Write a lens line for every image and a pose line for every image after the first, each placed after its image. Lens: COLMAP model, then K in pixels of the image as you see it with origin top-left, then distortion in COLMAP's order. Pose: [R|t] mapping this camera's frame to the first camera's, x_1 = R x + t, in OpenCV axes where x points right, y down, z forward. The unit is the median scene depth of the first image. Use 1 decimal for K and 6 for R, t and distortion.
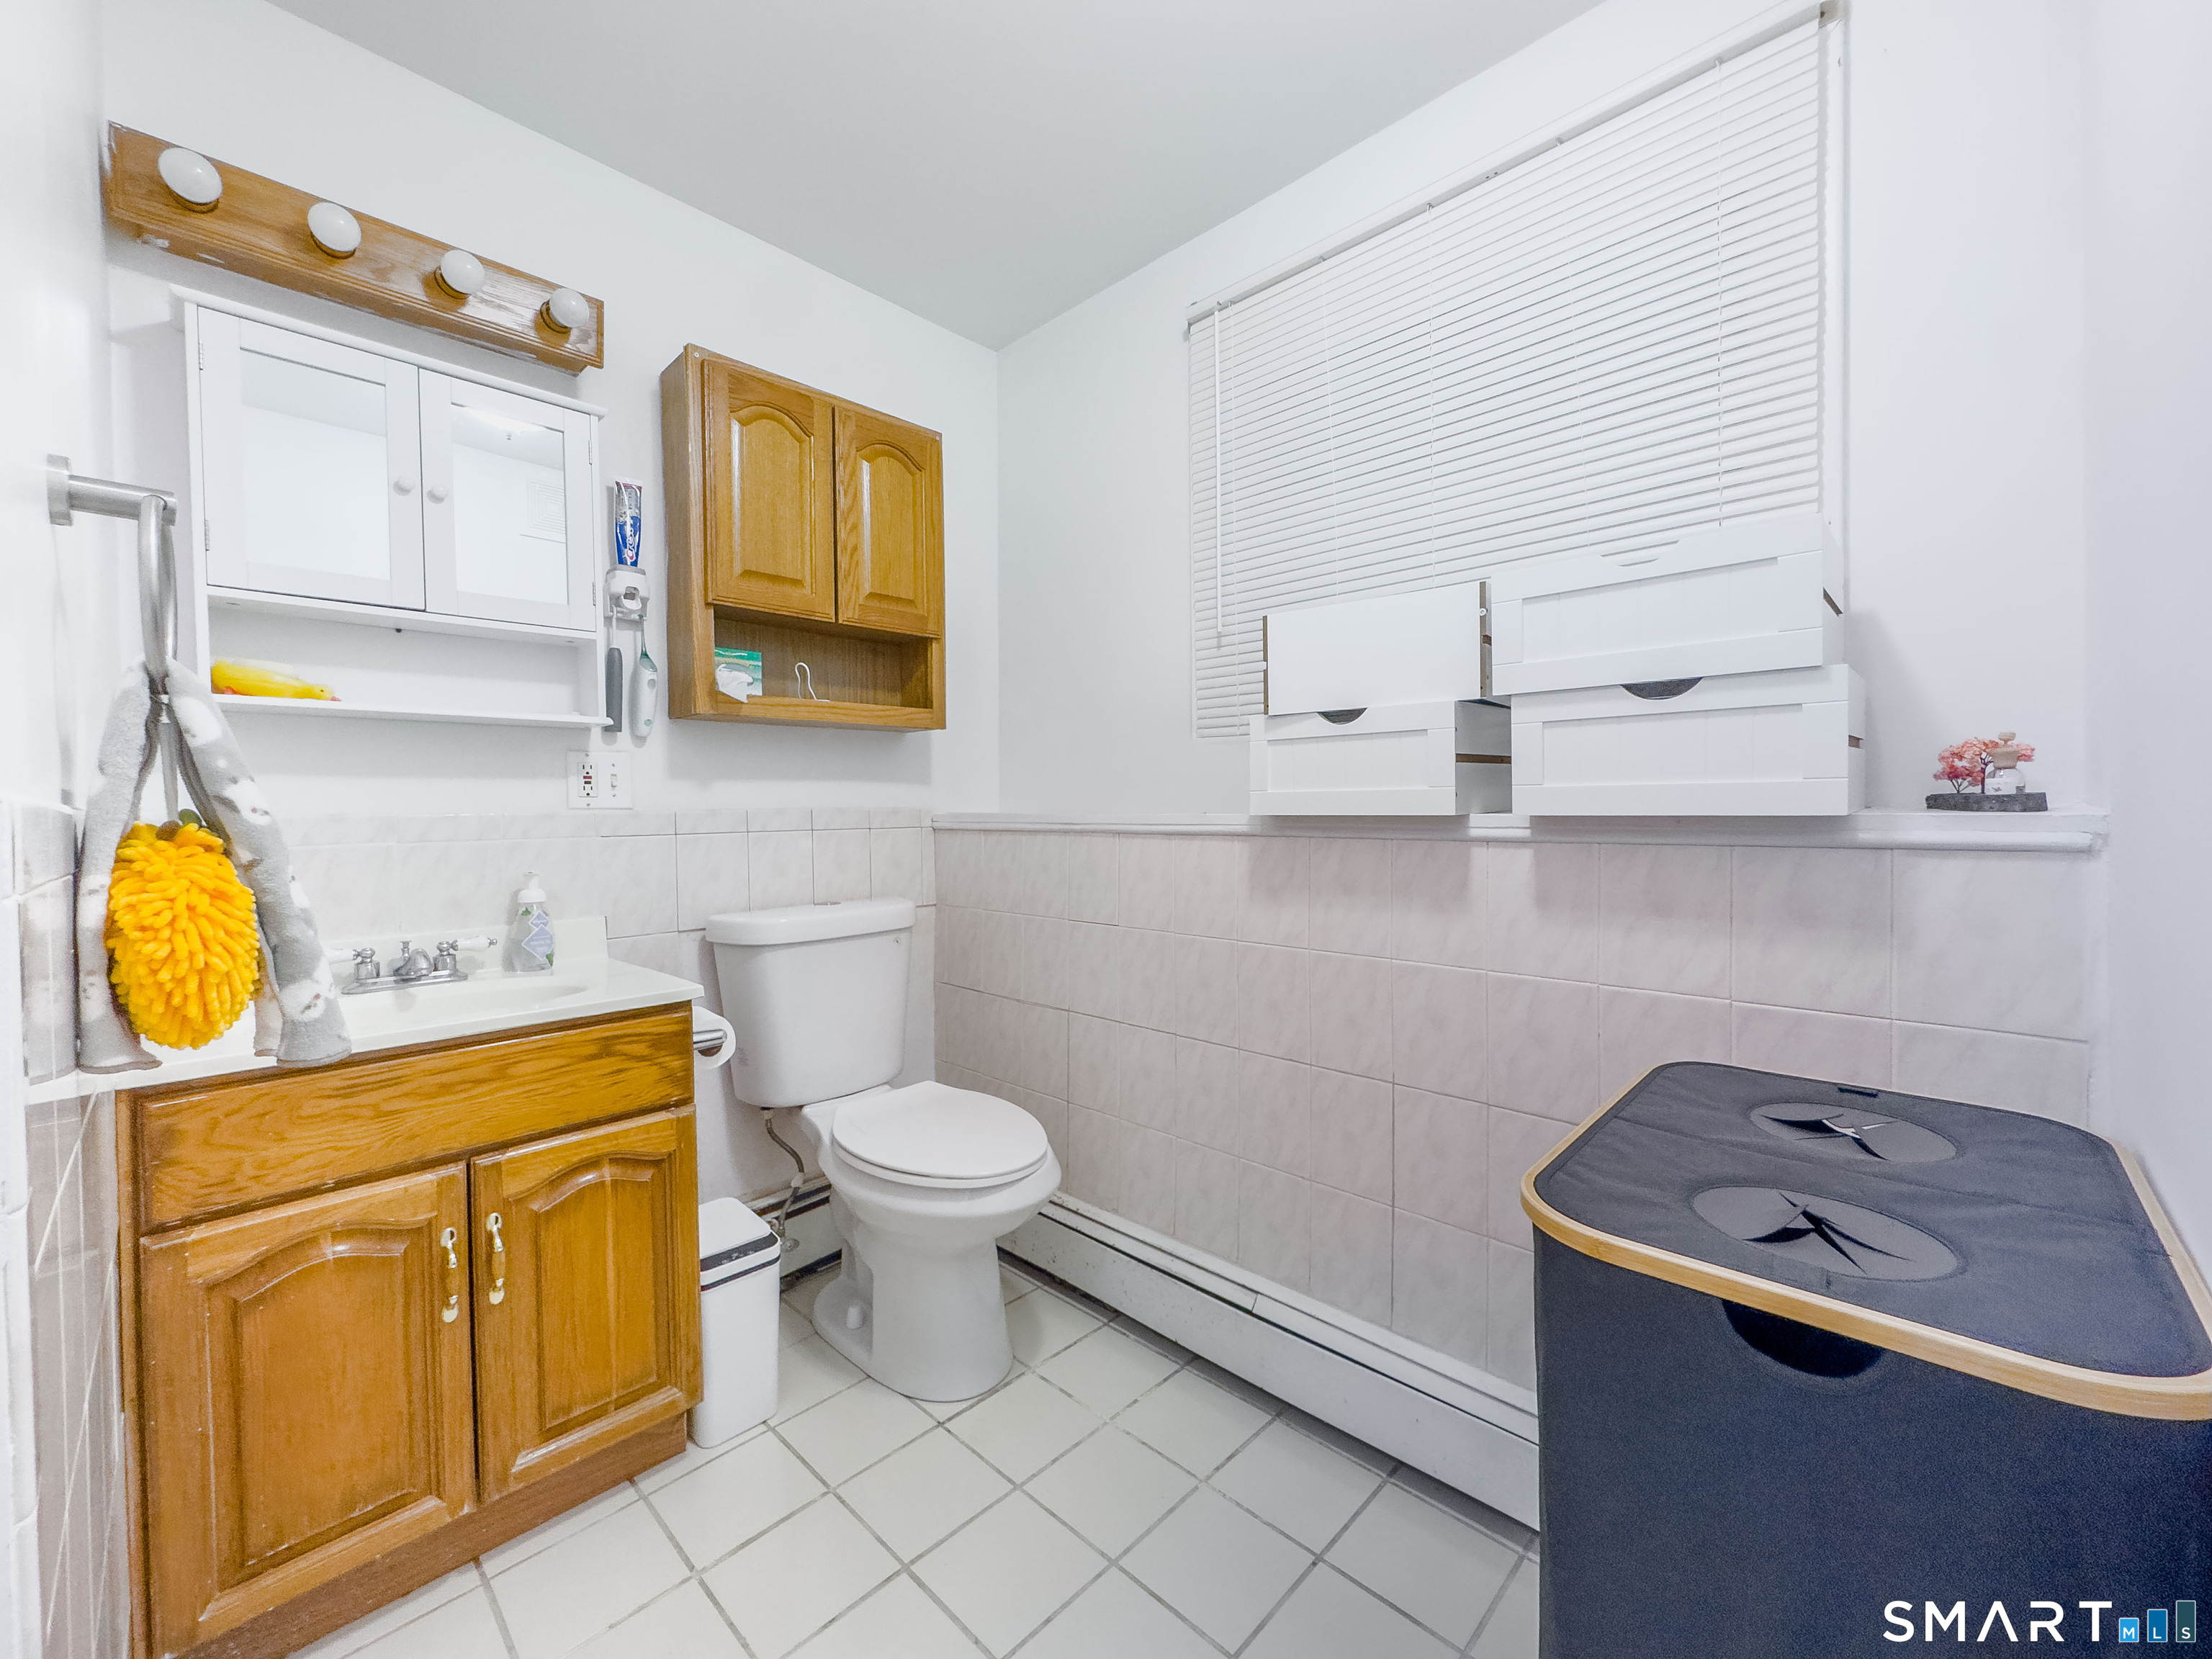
lens RADIAL K [[880.3, 0, 1103.7], [0, 880.3, 827.4], [0, 0, 1]] dist [-0.010375, -0.000080]
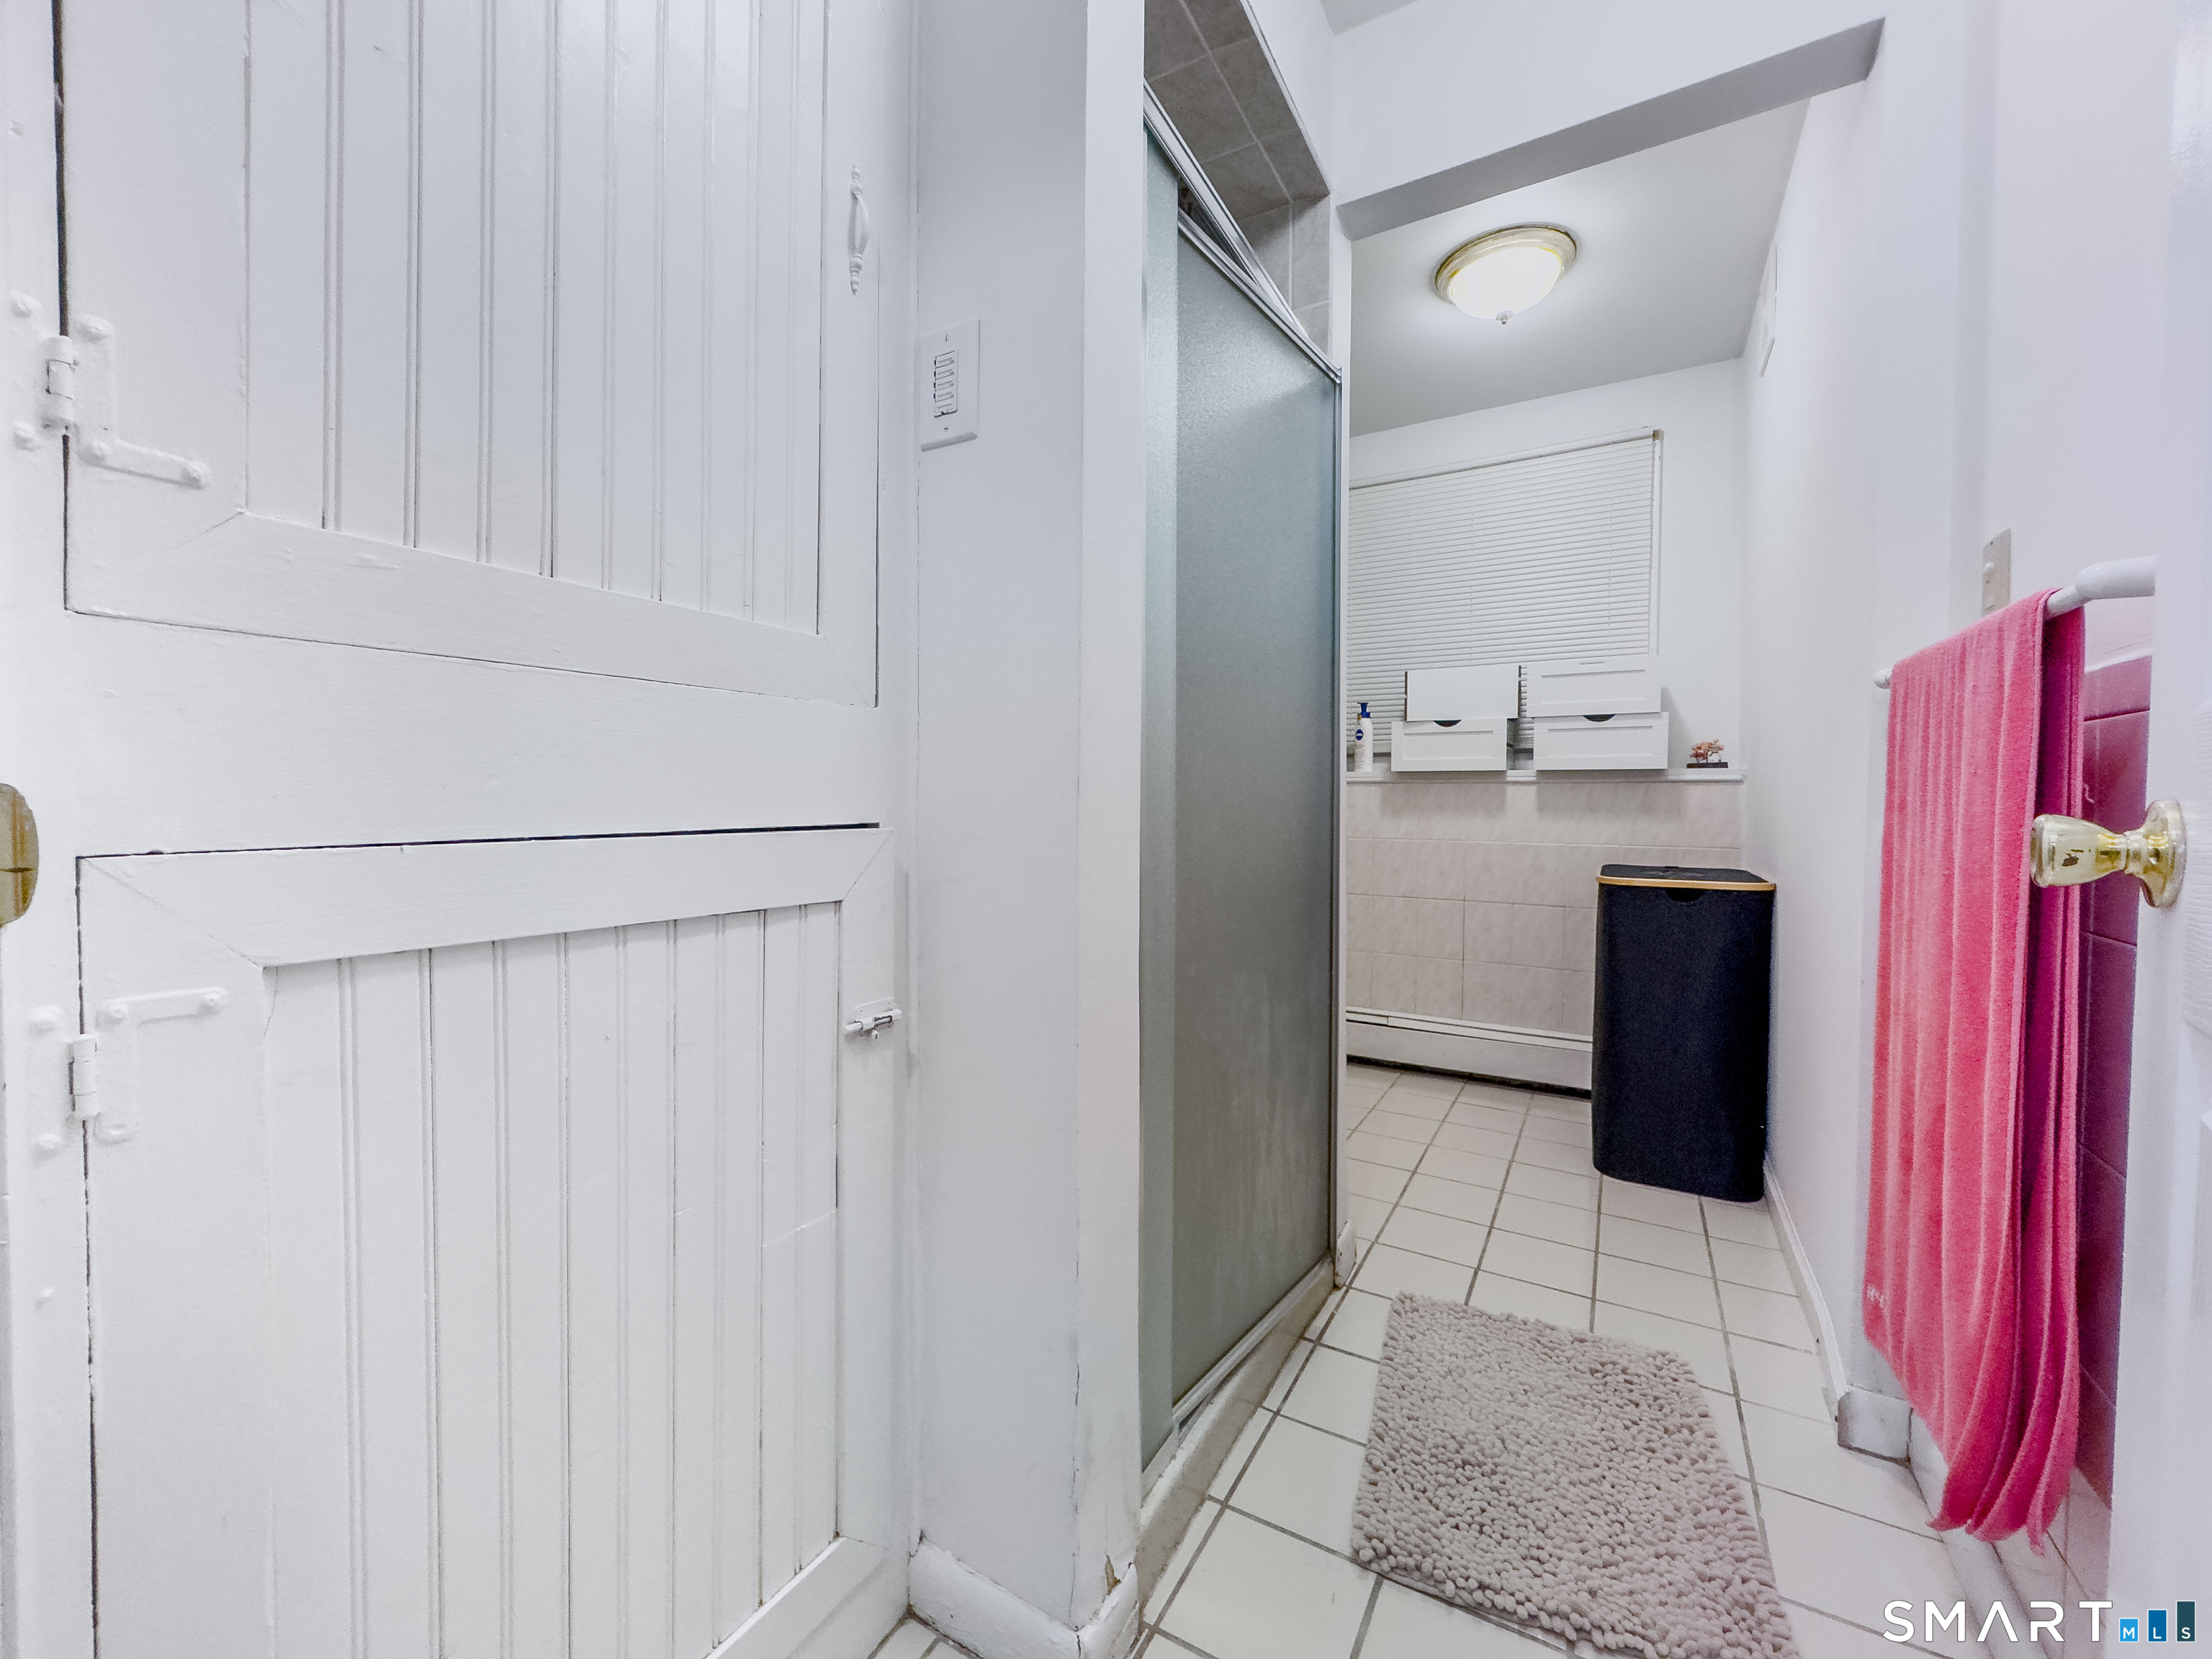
lens RADIAL K [[880.3, 0, 1108.9], [0, 880.3, 822.7], [0, 0, 1]] dist [-0.010375, -0.000080]
pose [[0.973090, 0.006897, 0.230321, -1.166758], [-0.008535, 0.999945, 0.006120, 0.122140], [-0.230266, -0.007921, 0.973095, -0.997689]]
